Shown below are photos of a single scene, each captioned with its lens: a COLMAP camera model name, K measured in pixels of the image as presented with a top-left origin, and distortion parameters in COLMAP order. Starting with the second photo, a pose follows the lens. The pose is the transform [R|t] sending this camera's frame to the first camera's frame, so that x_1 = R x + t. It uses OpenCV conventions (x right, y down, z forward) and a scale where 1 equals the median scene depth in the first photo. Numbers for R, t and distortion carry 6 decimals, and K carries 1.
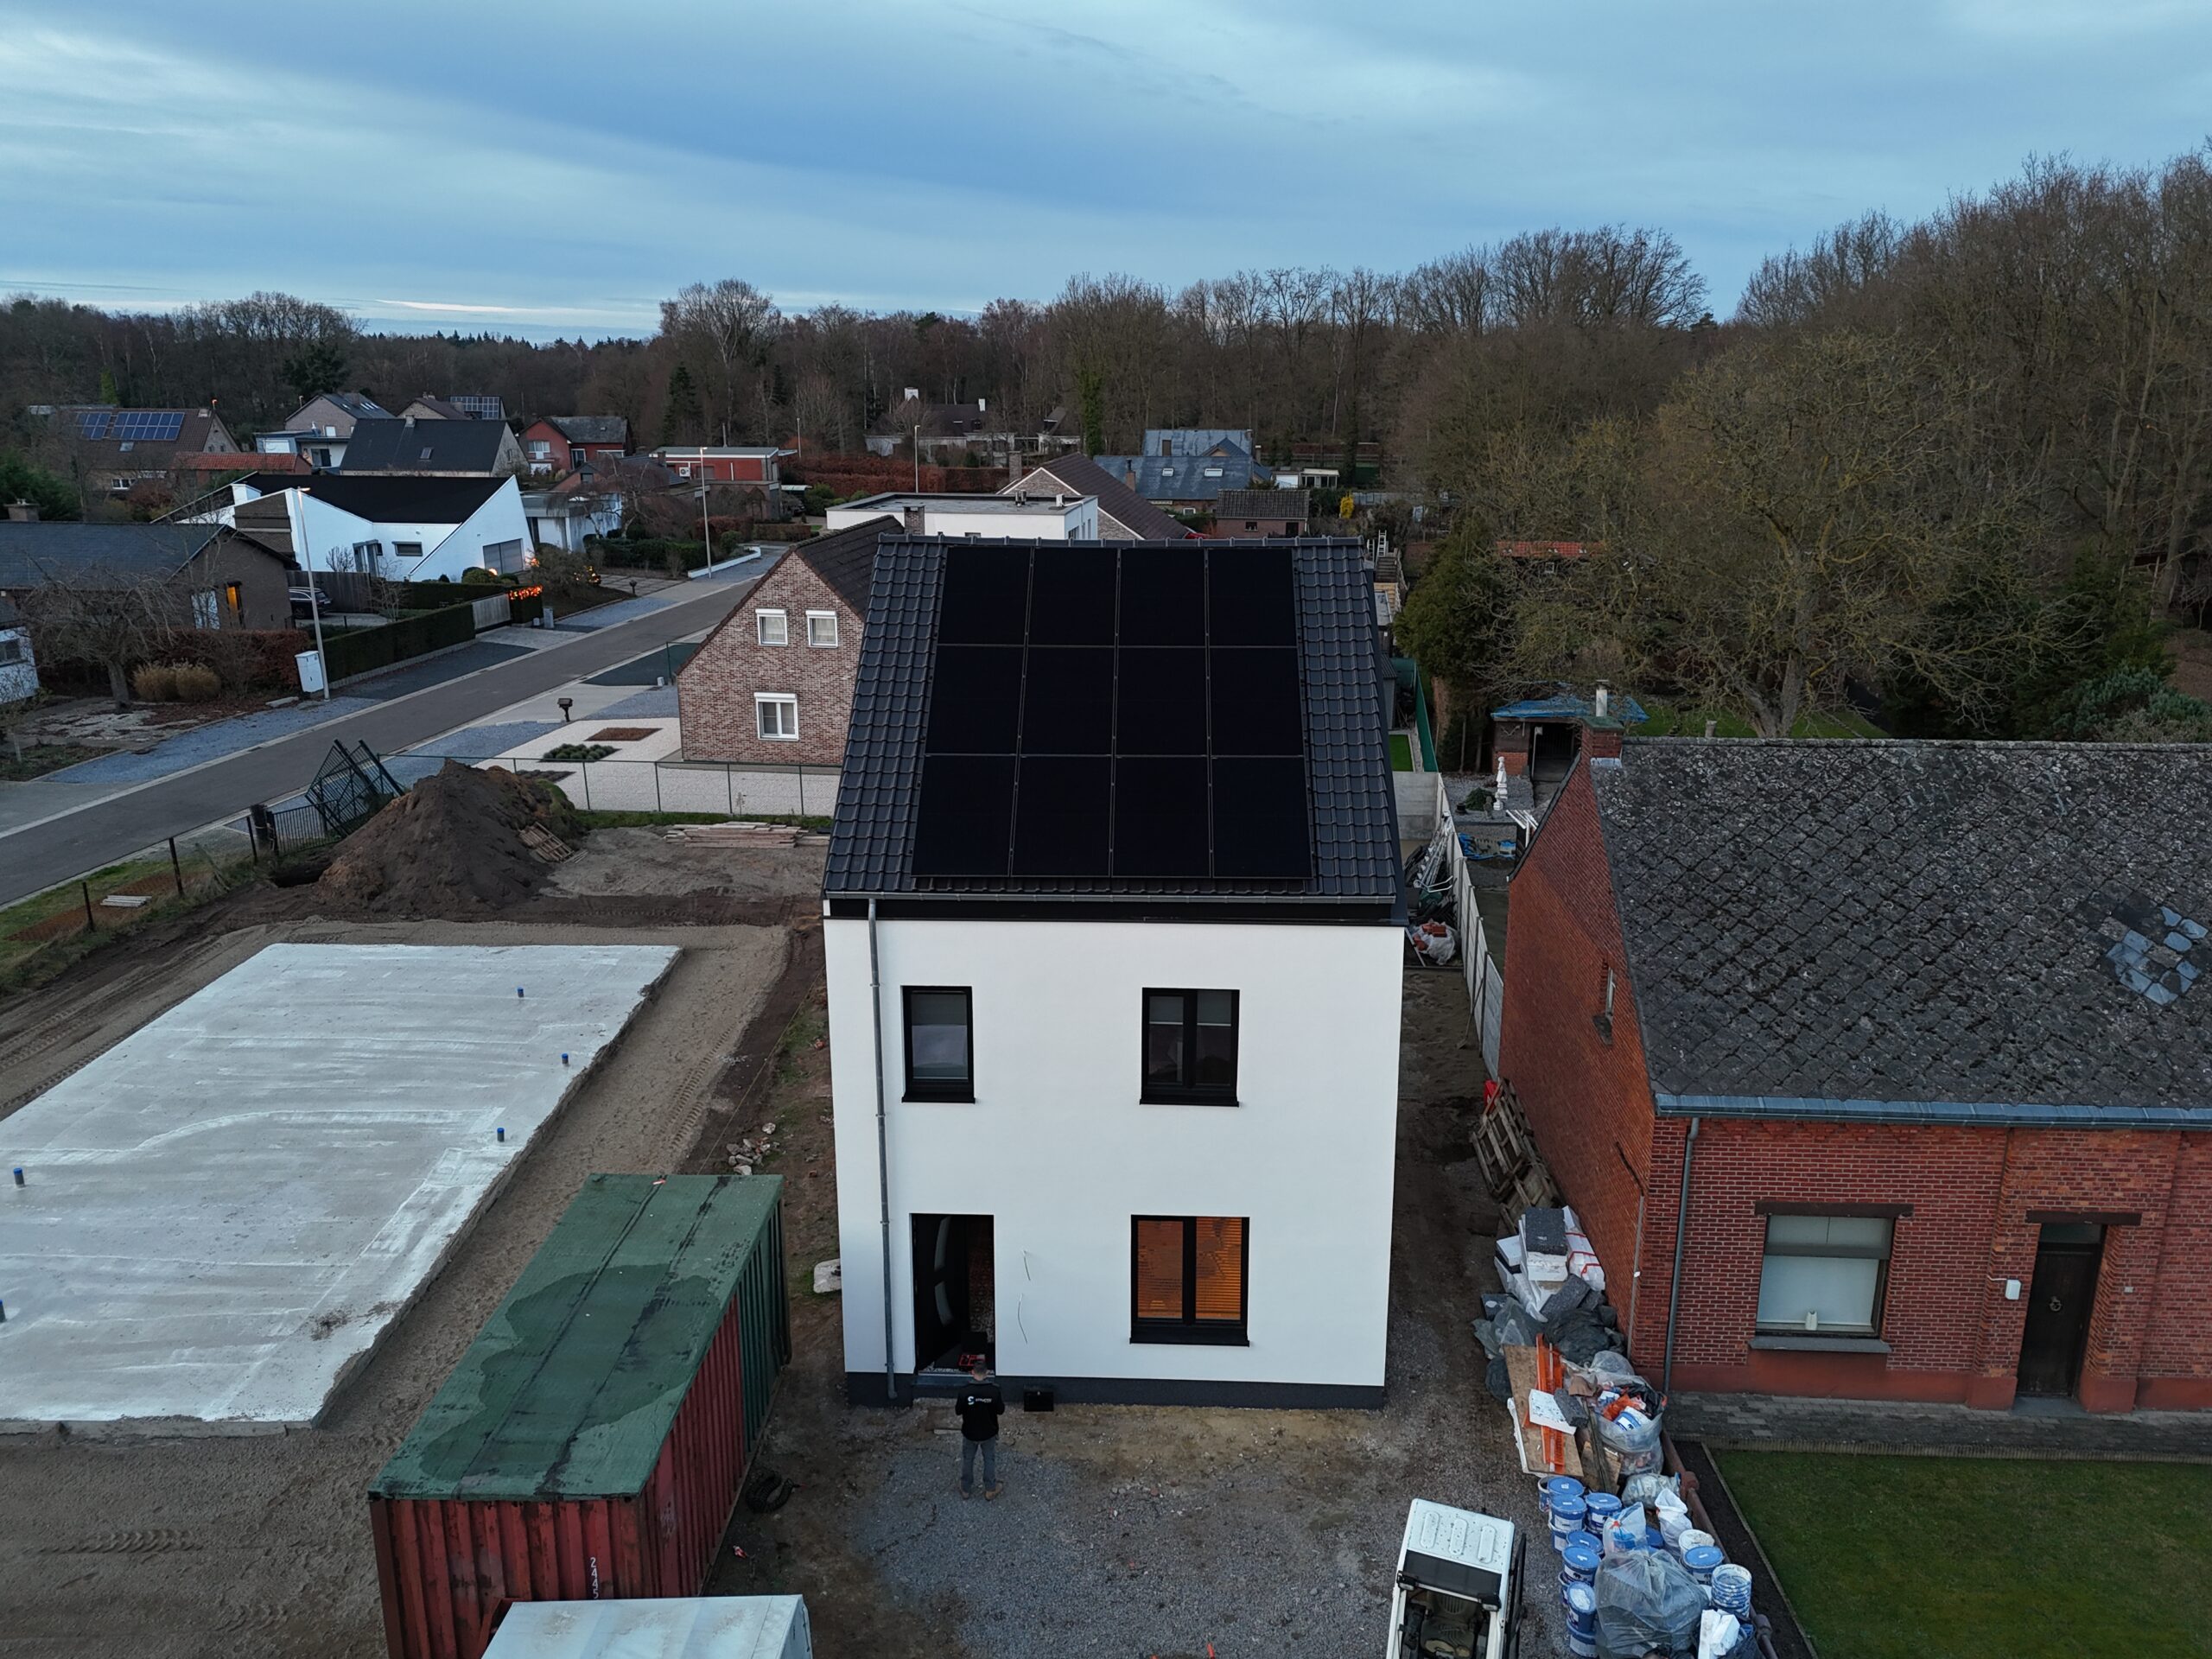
lens RADIAL K [[1615.3, 0, 1112.4], [0, 1615.3, 827.0], [0, 0, 1]] dist [0.058685, -0.045575]
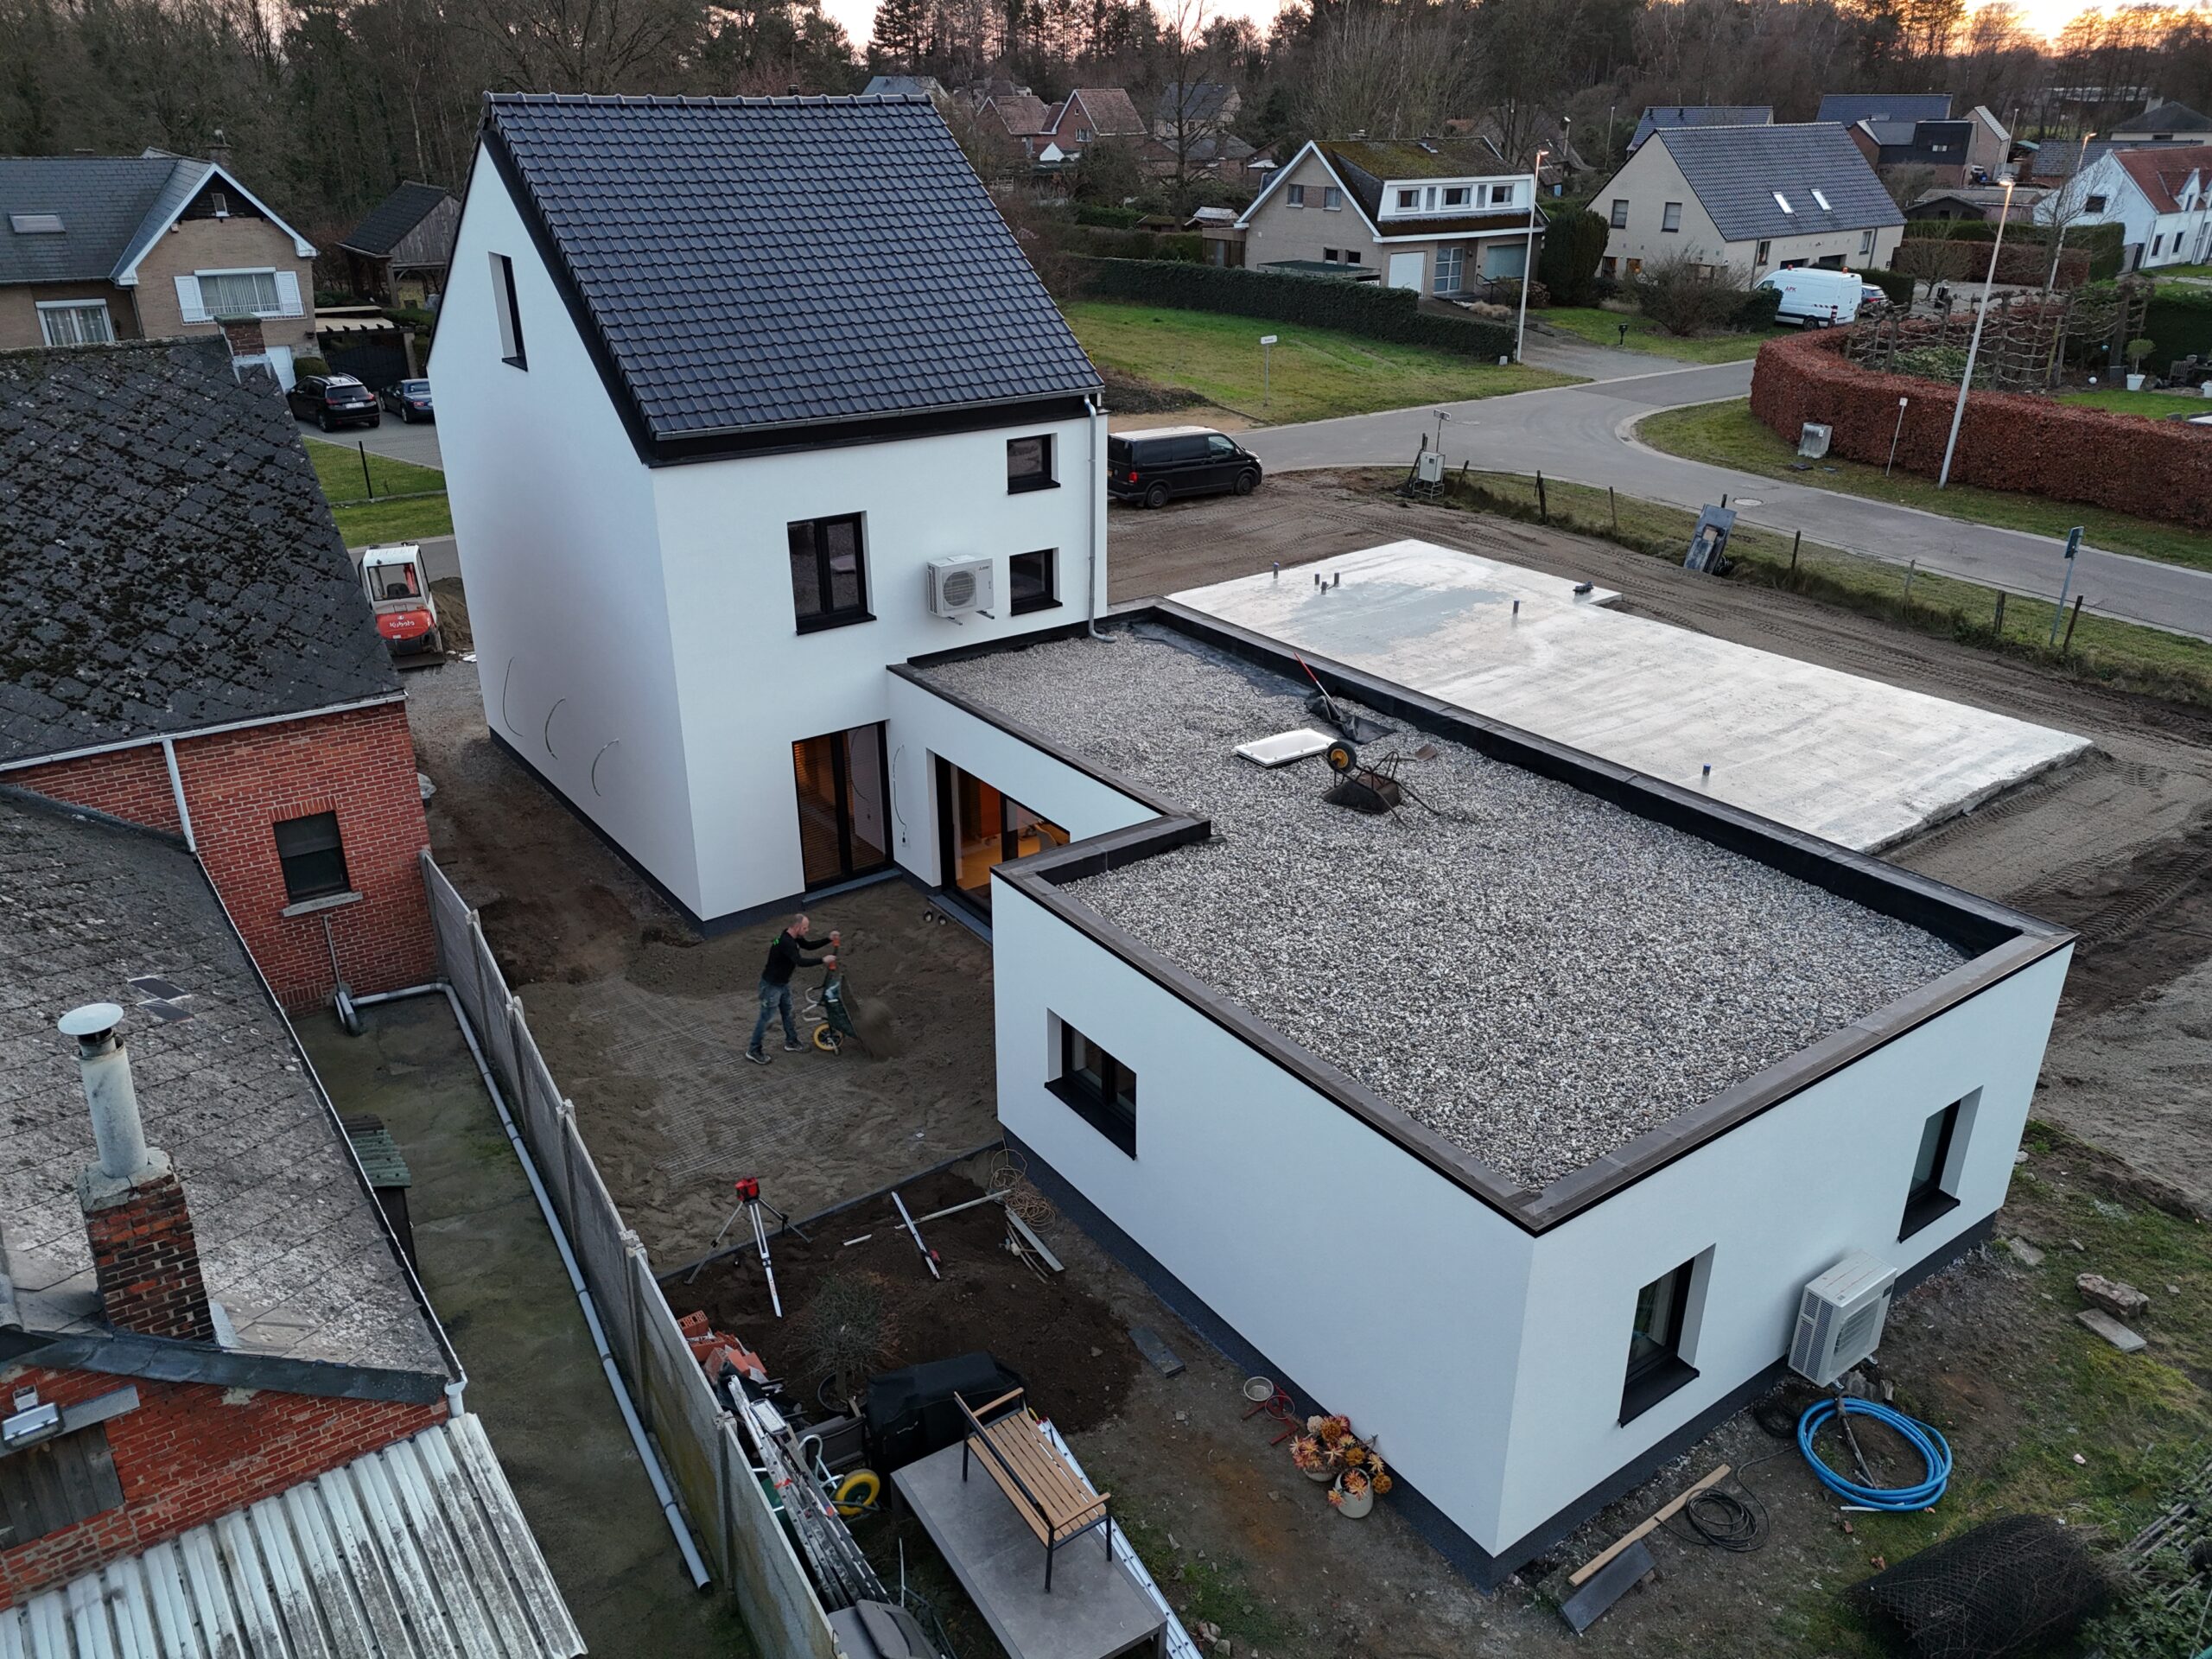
lens RADIAL K [[1605.0, 0, 1109.4], [0, 1605.0, 836.0], [0, 0, 1]] dist [0.089140, -0.089766]
pose [[-0.789419, 0.254026, -0.558827, 0.447295], [-0.166489, 0.787635, 0.593223, -0.409904], [0.590846, 0.561340, -0.579482, 1.774174]]
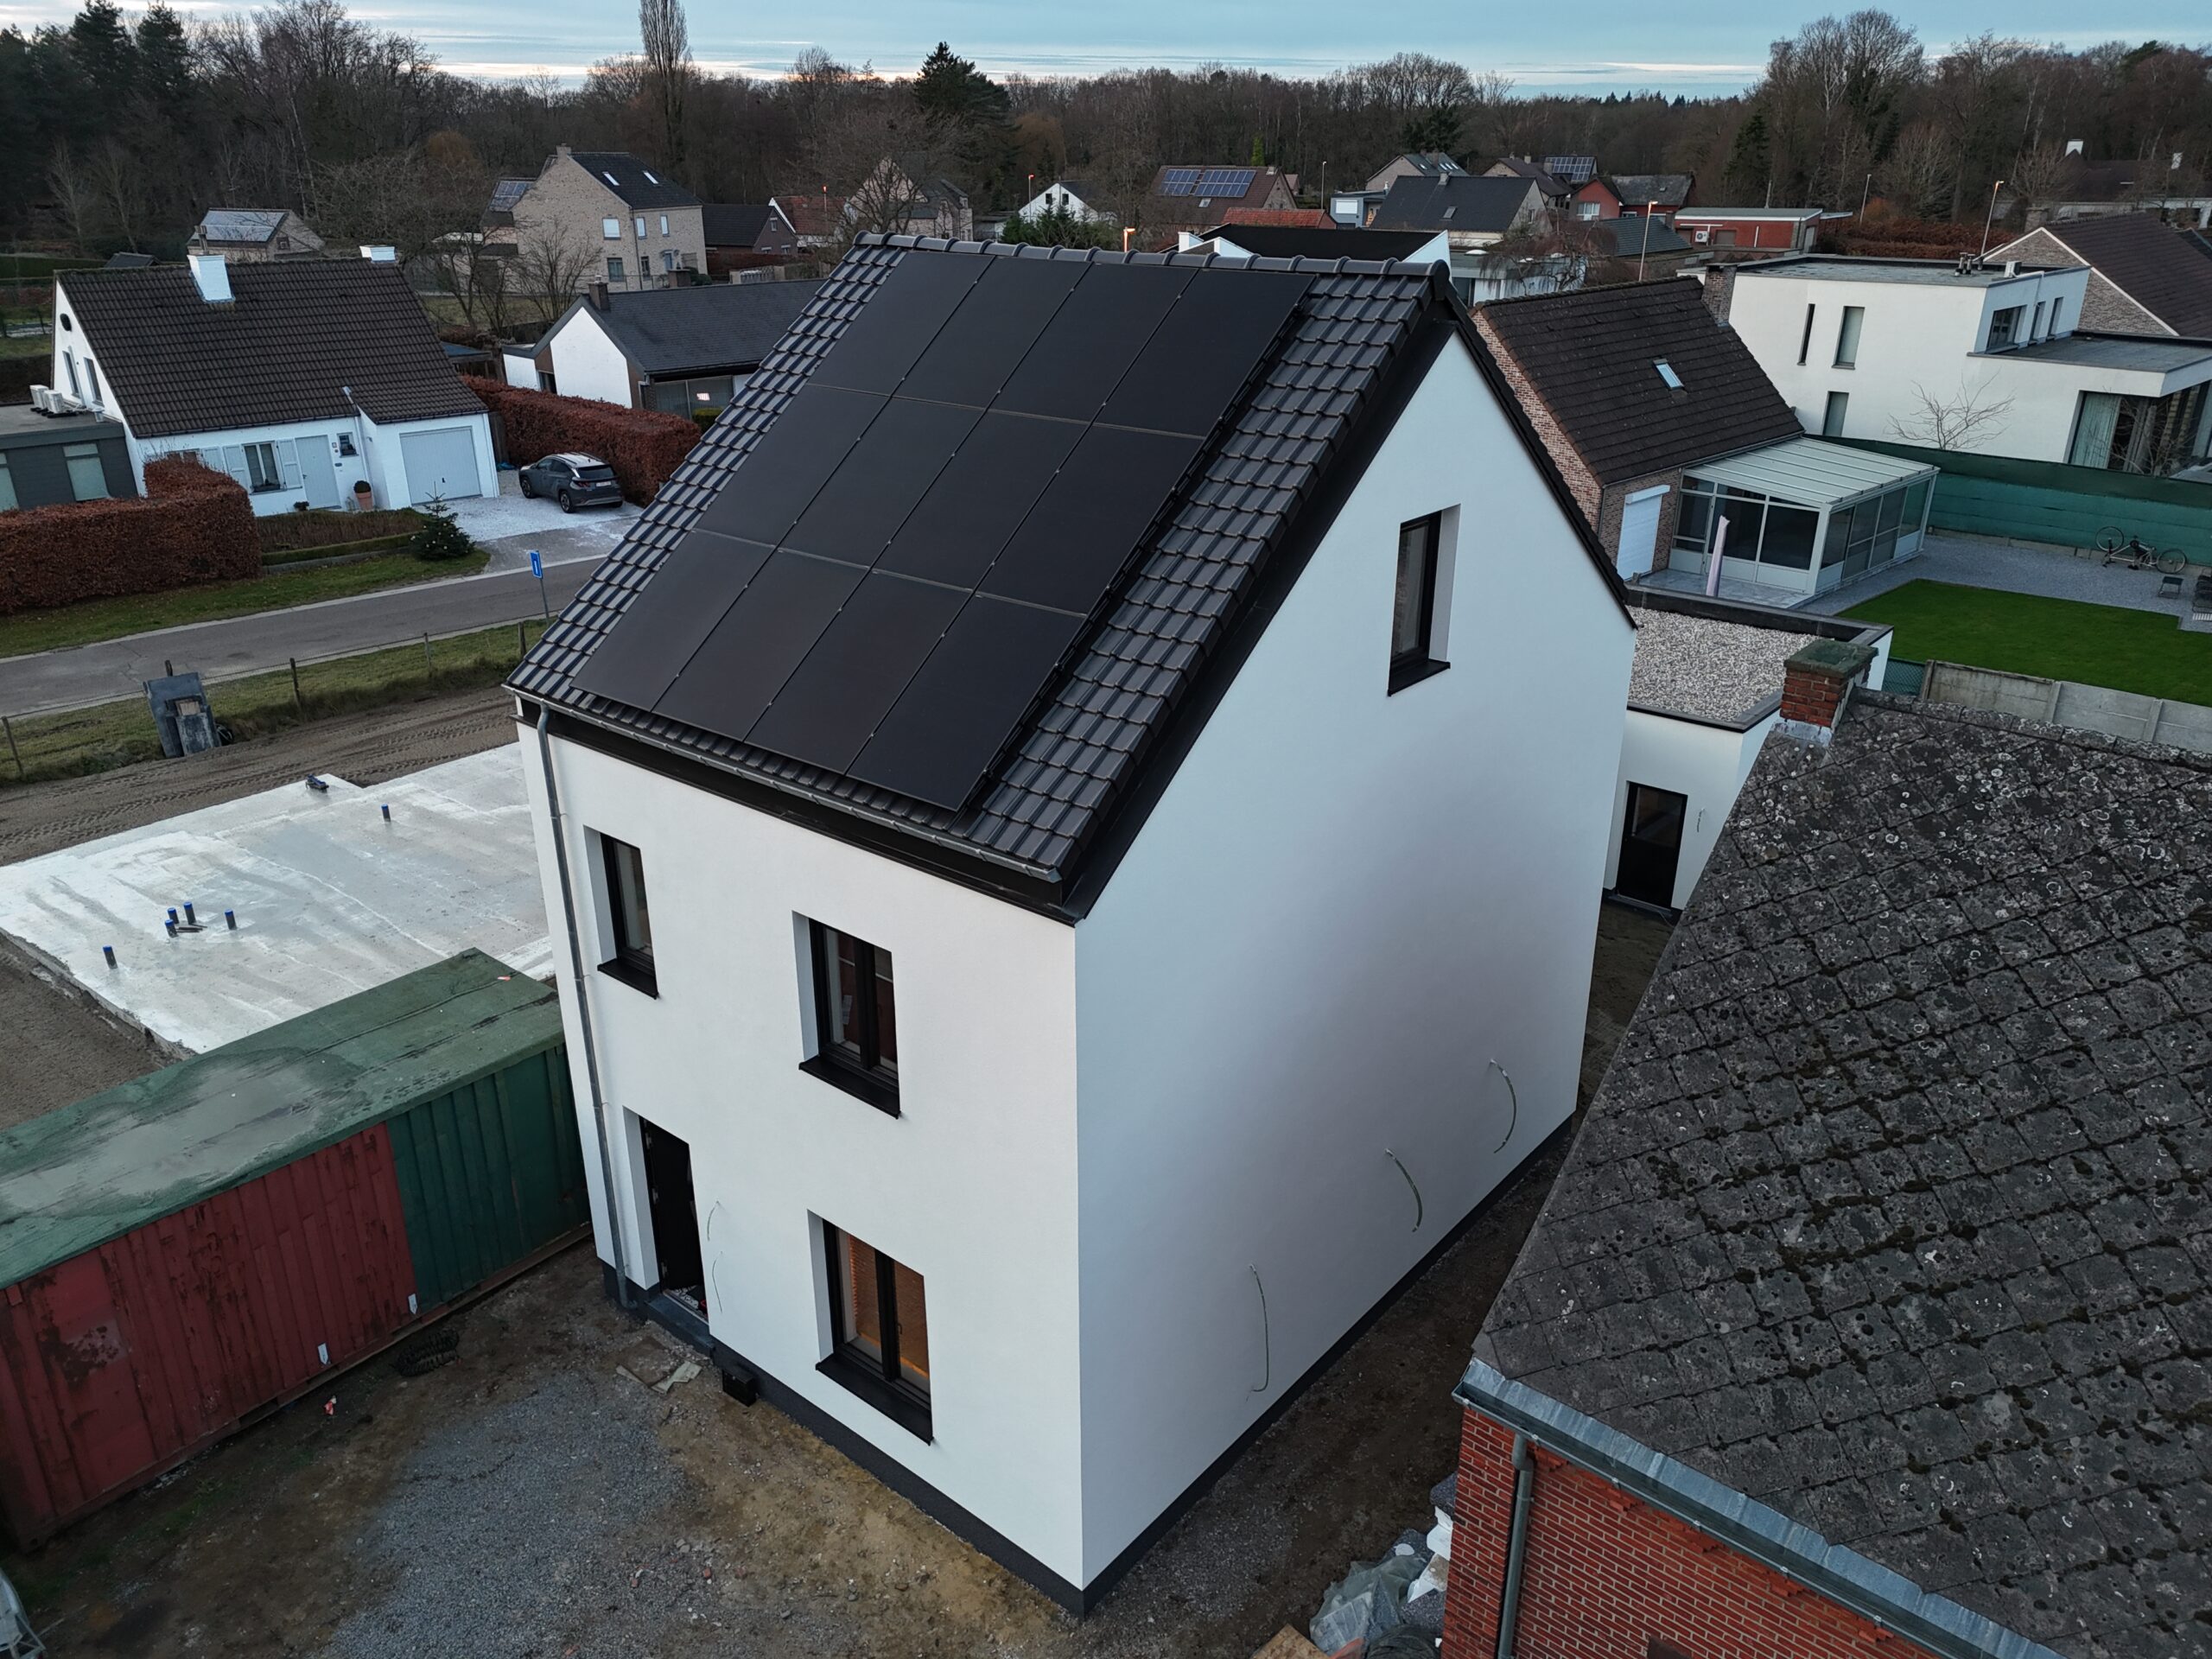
lens RADIAL K [[1615.3, 0, 1112.4], [0, 1615.3, 827.0], [0, 0, 1]] dist [0.058685, -0.045575]
pose [[0.794235, 0.233548, -0.560933, 0.383333], [-0.160422, 0.971022, 0.177146, -0.059899], [0.586051, -0.050710, 0.808686, 0.397355]]
